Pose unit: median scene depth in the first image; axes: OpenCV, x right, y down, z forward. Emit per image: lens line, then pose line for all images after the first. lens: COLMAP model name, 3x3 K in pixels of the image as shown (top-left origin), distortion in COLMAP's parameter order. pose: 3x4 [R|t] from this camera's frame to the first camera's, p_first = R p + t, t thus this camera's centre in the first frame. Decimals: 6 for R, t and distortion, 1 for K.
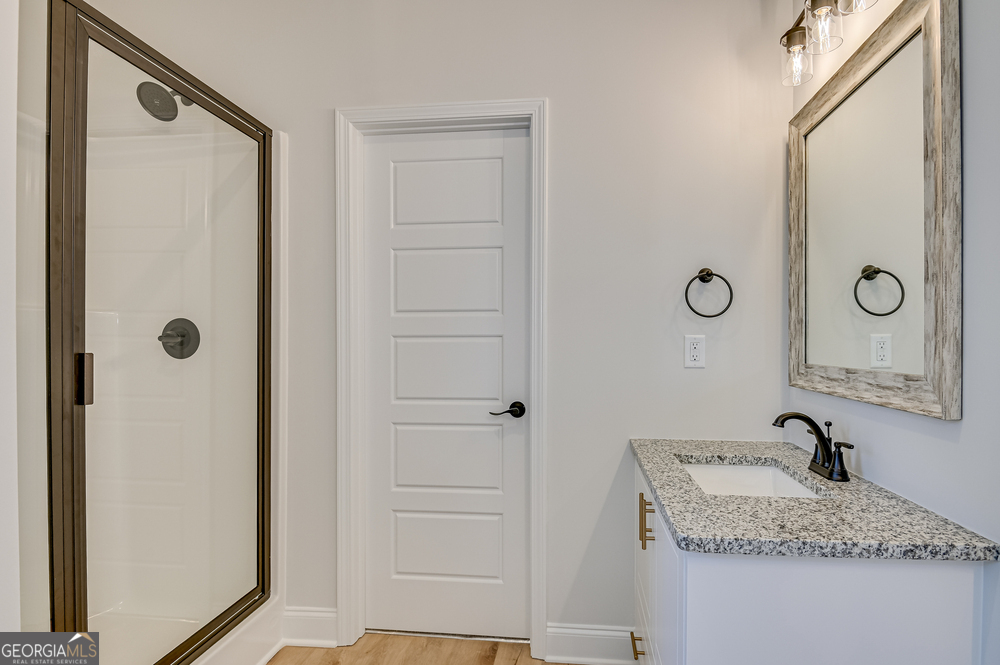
lens RADIAL K [[518.4, 0, 527.9], [0, 518.4, 346.6], [0, 0, 1]] dist [0.022493, -0.031898]
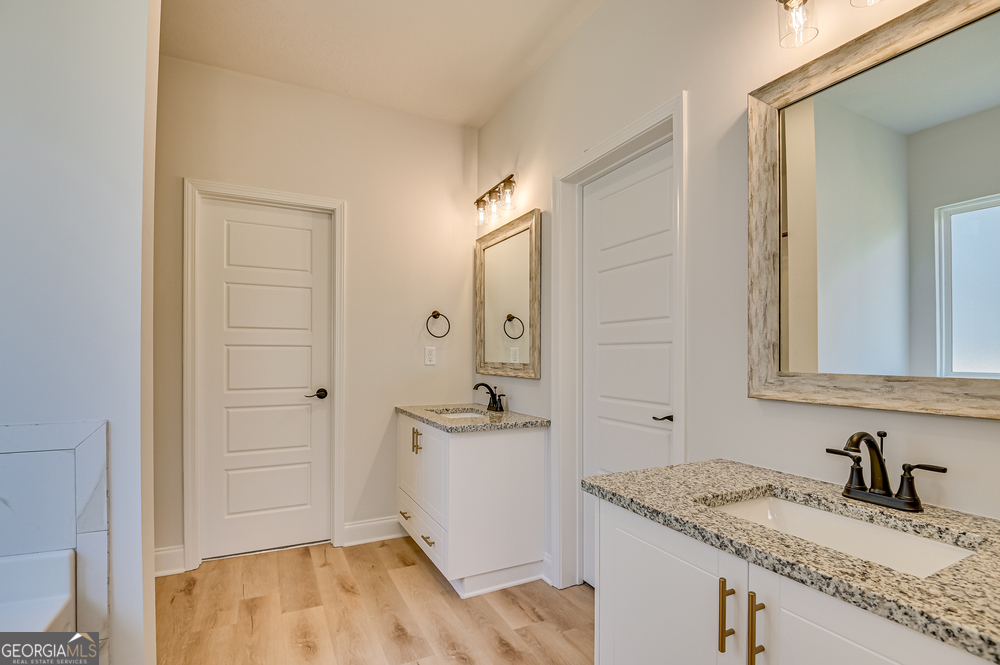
lens RADIAL K [[472.3, 0, 502.1], [0, 472.3, 354.5], [0, 0, 1]] dist [0.001913, -0.026663]
pose [[0.839363, 0.006217, 0.543536, -0.430490], [0.000503, 0.999925, -0.012215, 0.028114], [-0.543572, 0.010527, 0.839297, -0.616360]]
